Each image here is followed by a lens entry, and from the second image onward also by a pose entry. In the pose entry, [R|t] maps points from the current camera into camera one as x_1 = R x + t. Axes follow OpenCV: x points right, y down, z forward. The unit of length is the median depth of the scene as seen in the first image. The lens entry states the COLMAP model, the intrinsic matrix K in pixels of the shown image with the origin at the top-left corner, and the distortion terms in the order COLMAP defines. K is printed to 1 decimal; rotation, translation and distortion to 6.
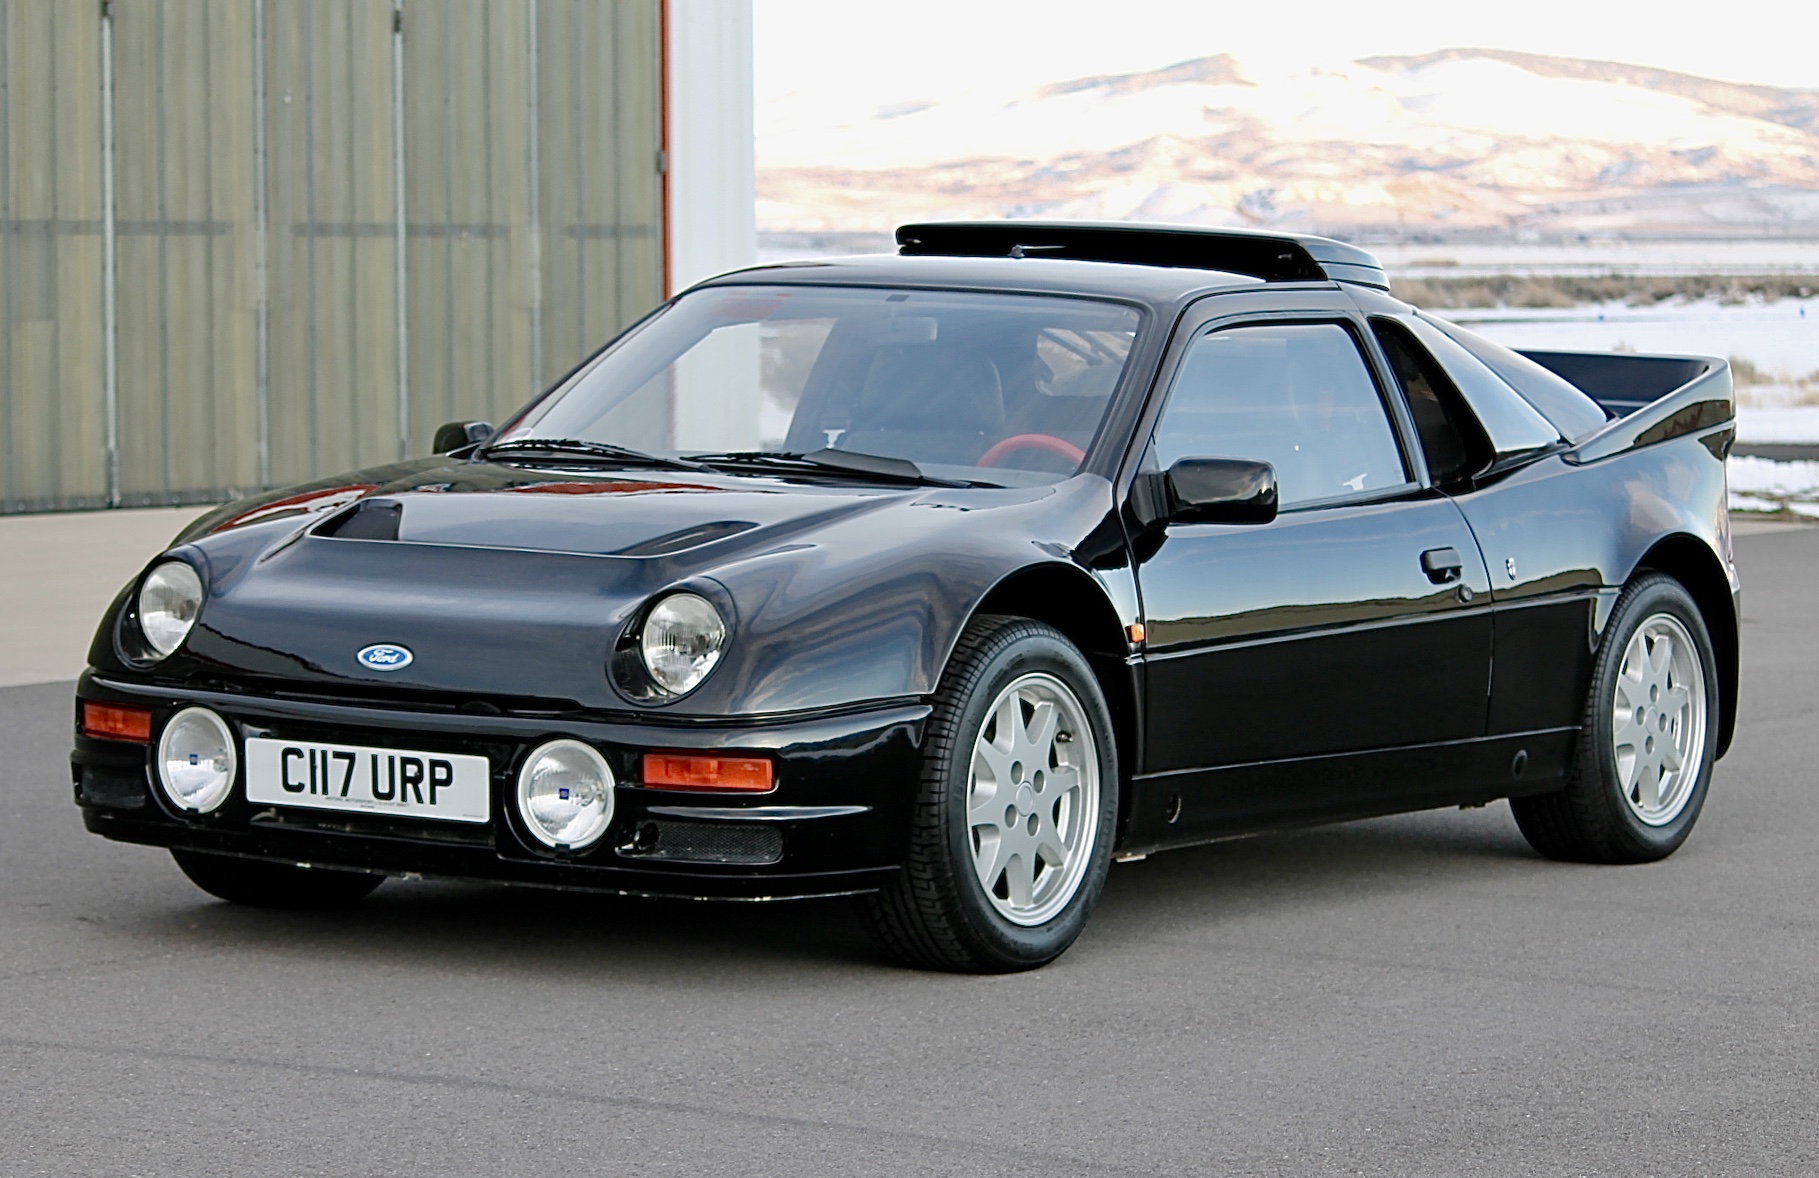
lens RADIAL K [[6509.2, 0, 909.5], [0, 6509.2, 589.0], [0, 0, 1]] dist [-0.215687, -2.293680]
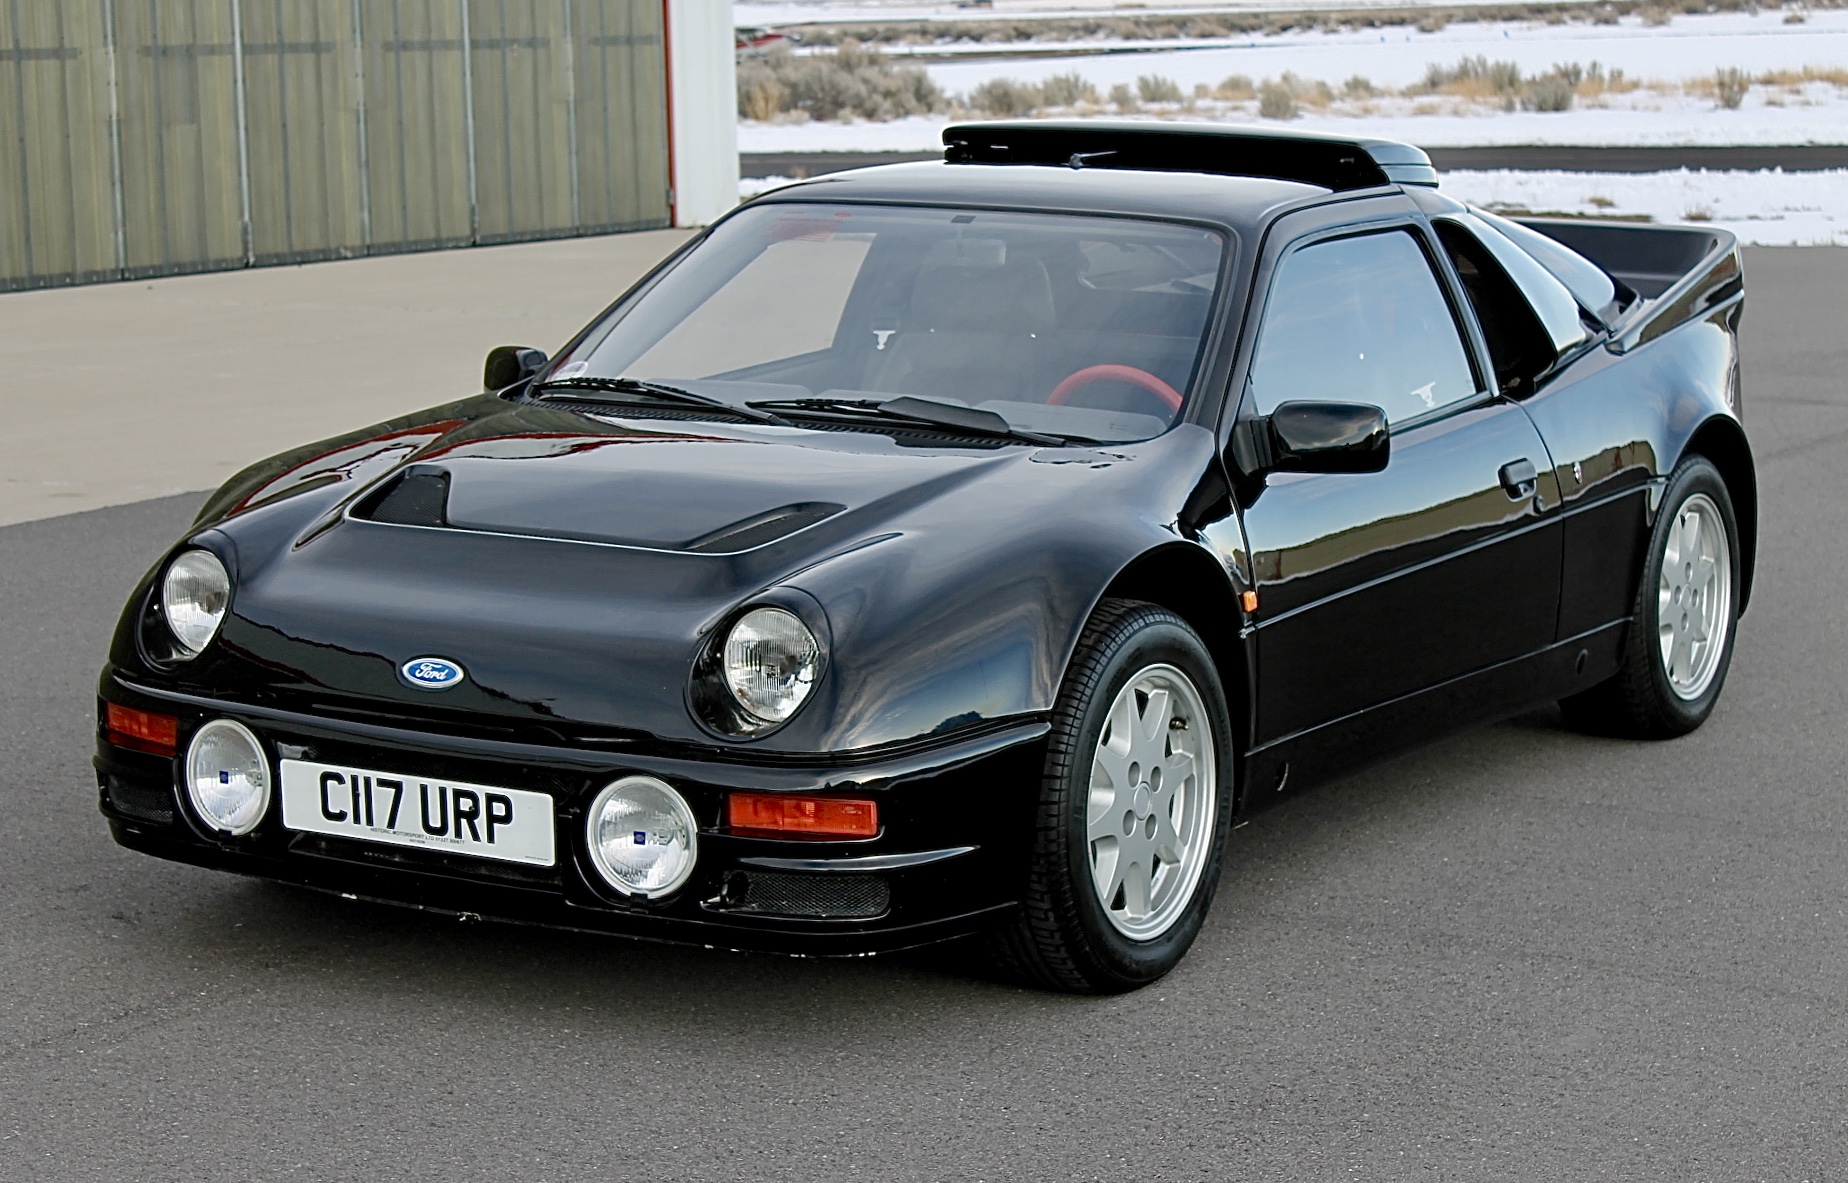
lens RADIAL K [[4027.6, 0, 924.0], [0, 4027.6, 591.5], [0, 0, 1]] dist [0.013843, 0.009379]
pose [[0.999386, -0.020323, 0.028554, -0.027422], [0.017560, 0.995428, 0.093884, -0.048818], [-0.030331, -0.093325, 0.995174, 0.426121]]
